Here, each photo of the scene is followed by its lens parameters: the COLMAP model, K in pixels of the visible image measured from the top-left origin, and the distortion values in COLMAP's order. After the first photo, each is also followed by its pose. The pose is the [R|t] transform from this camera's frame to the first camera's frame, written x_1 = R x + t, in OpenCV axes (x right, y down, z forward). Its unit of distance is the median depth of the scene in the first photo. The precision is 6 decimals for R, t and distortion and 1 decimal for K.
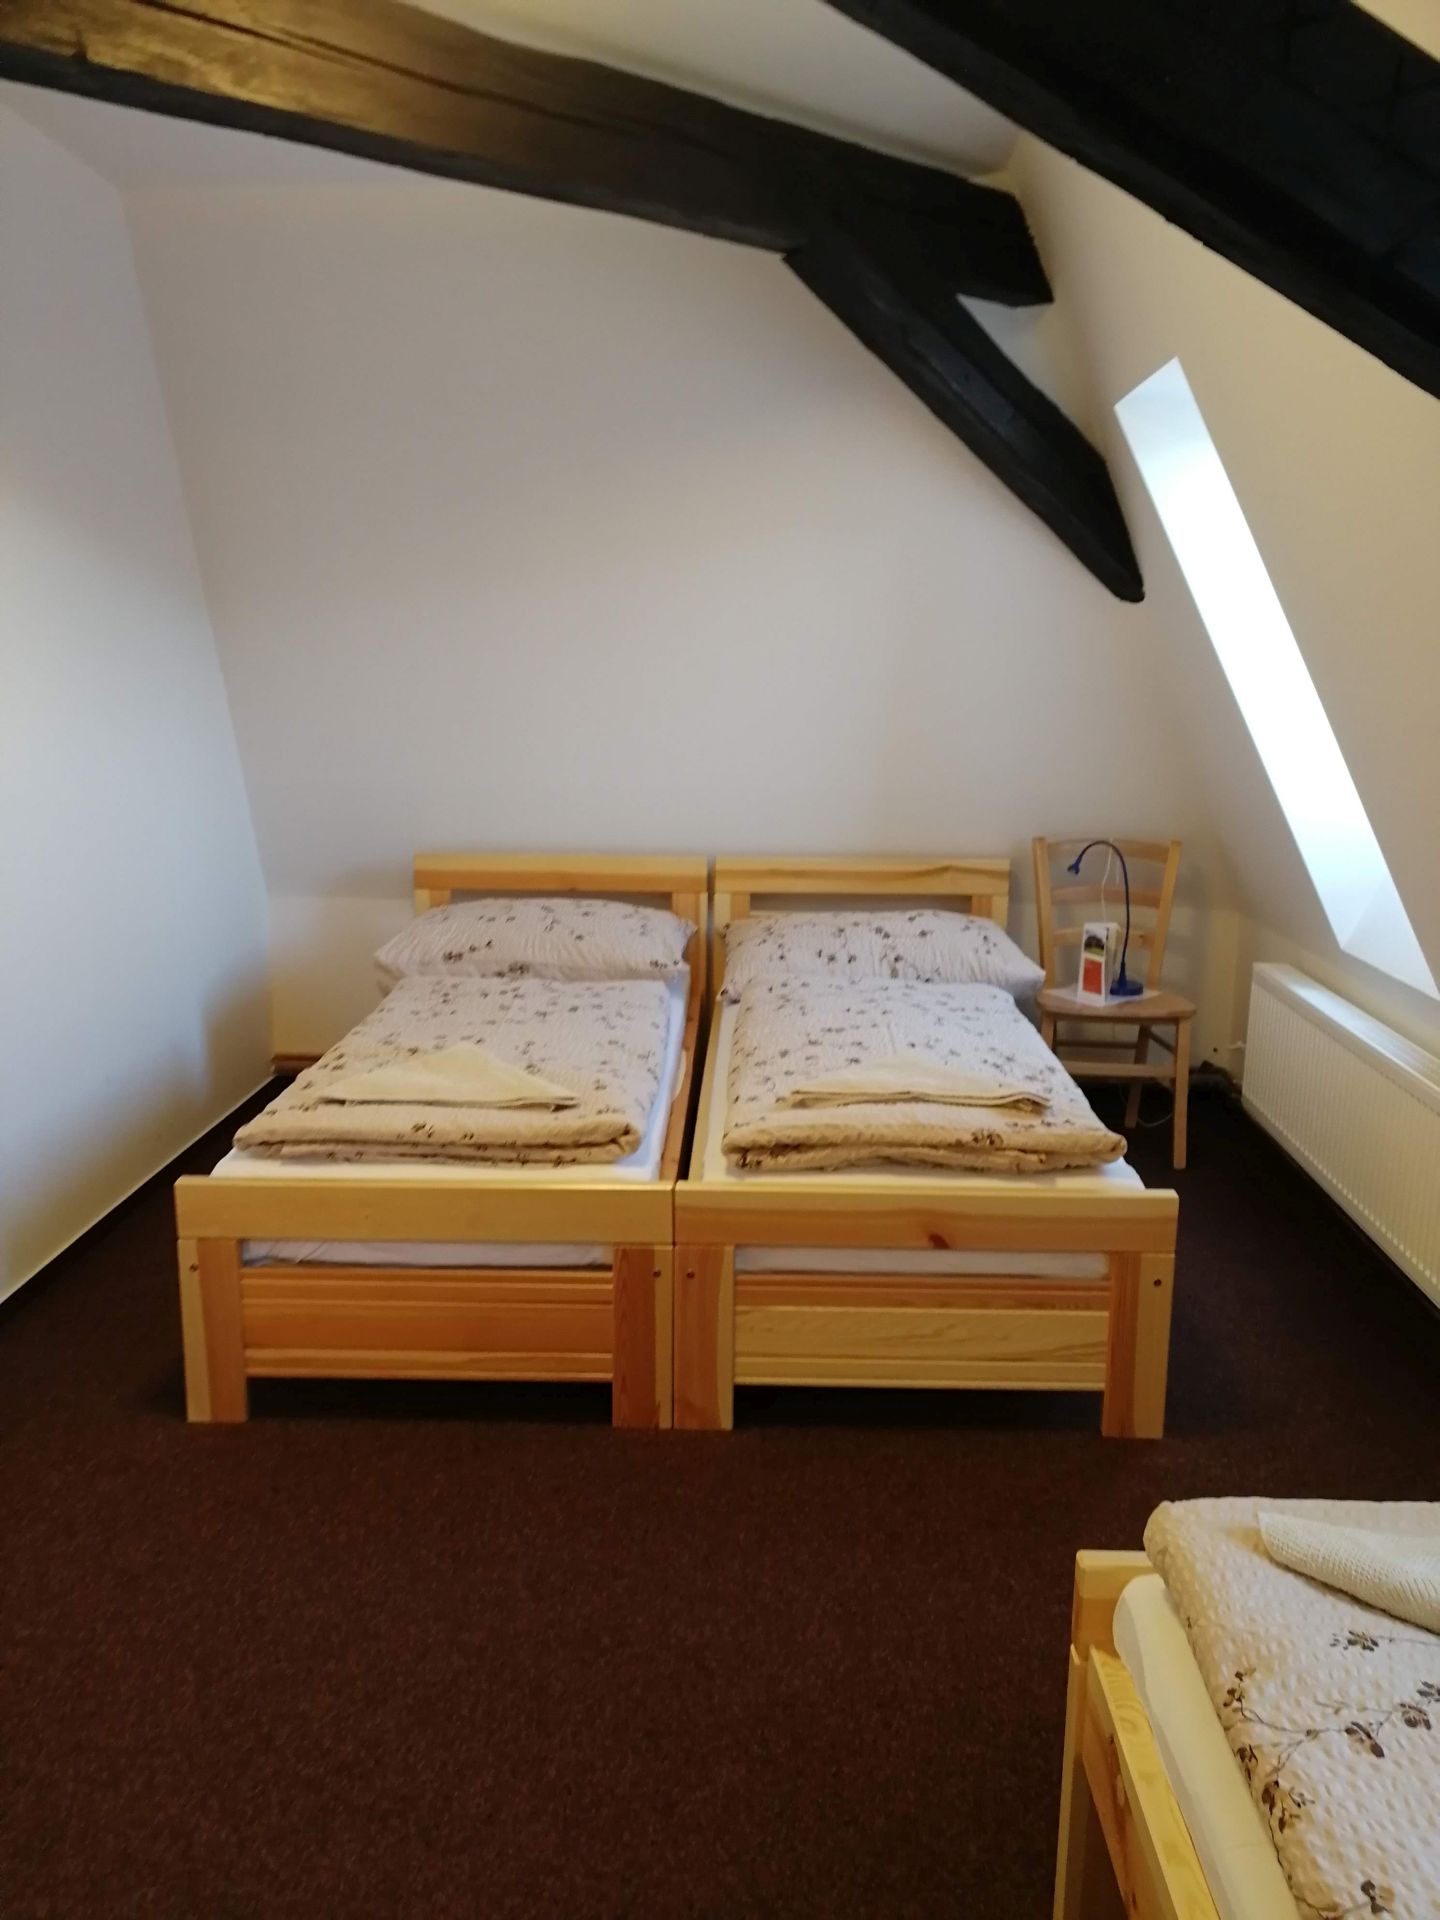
lens RADIAL K [[1582.5, 0, 720.0], [0, 1582.5, 960.0], [0, 0, 1]] dist [0.141425, -0.330661]
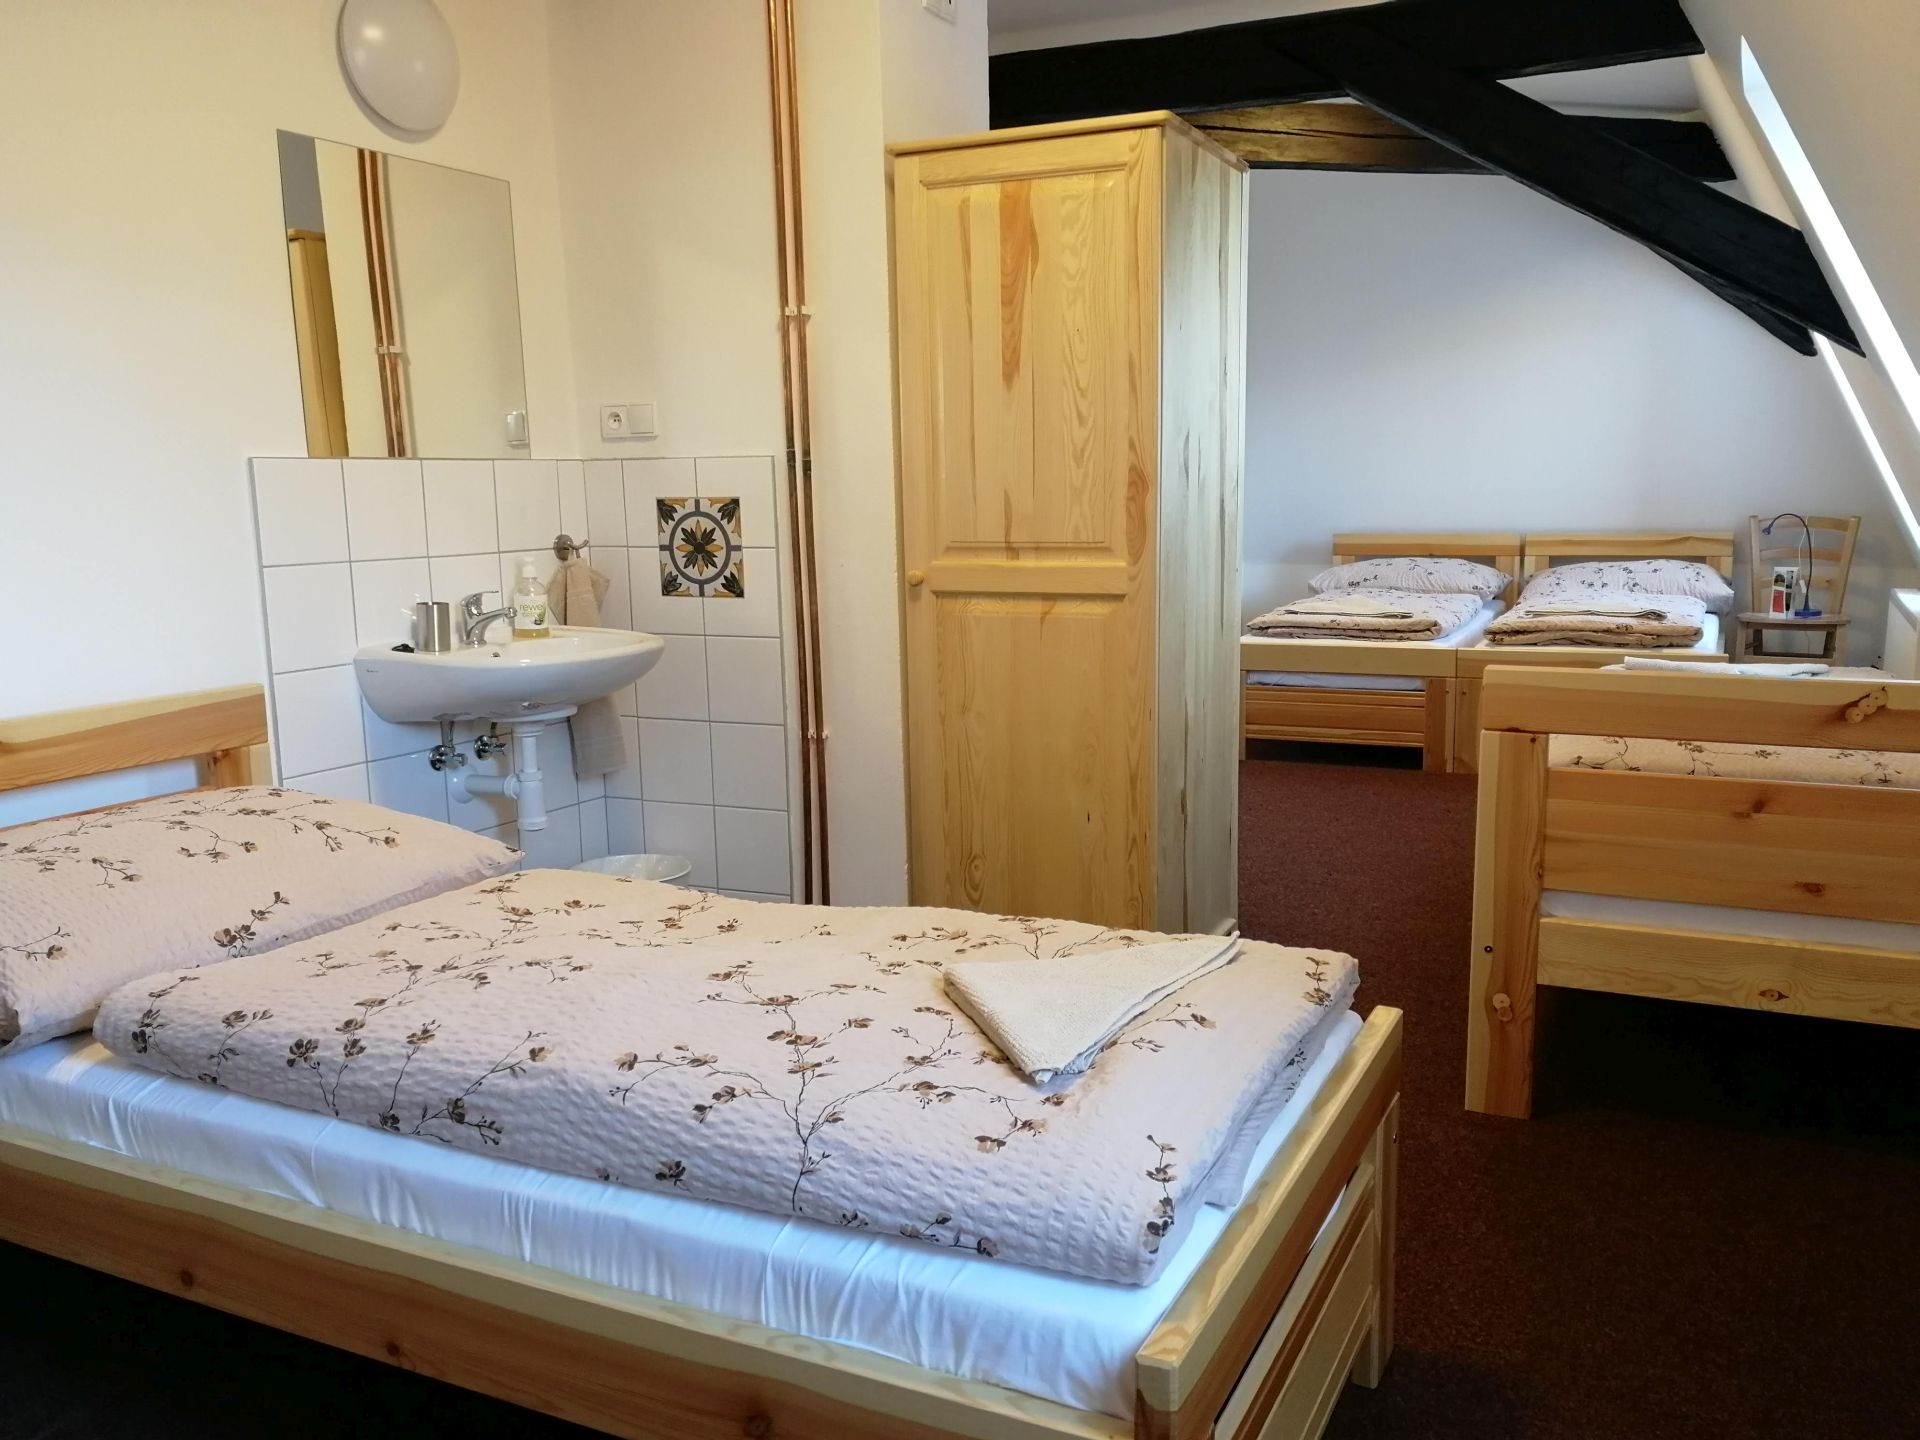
lens RADIAL K [[1682.0, 0, 966.0], [0, 1682.0, 773.2], [0, 0, 1]] dist [0.030213, -0.004455]
pose [[0.921948, 0.040767, -0.385163, 0.224467], [-0.046563, 0.998899, -0.005728, 0.334818], [0.384505, 0.023216, 0.922831, -1.208744]]
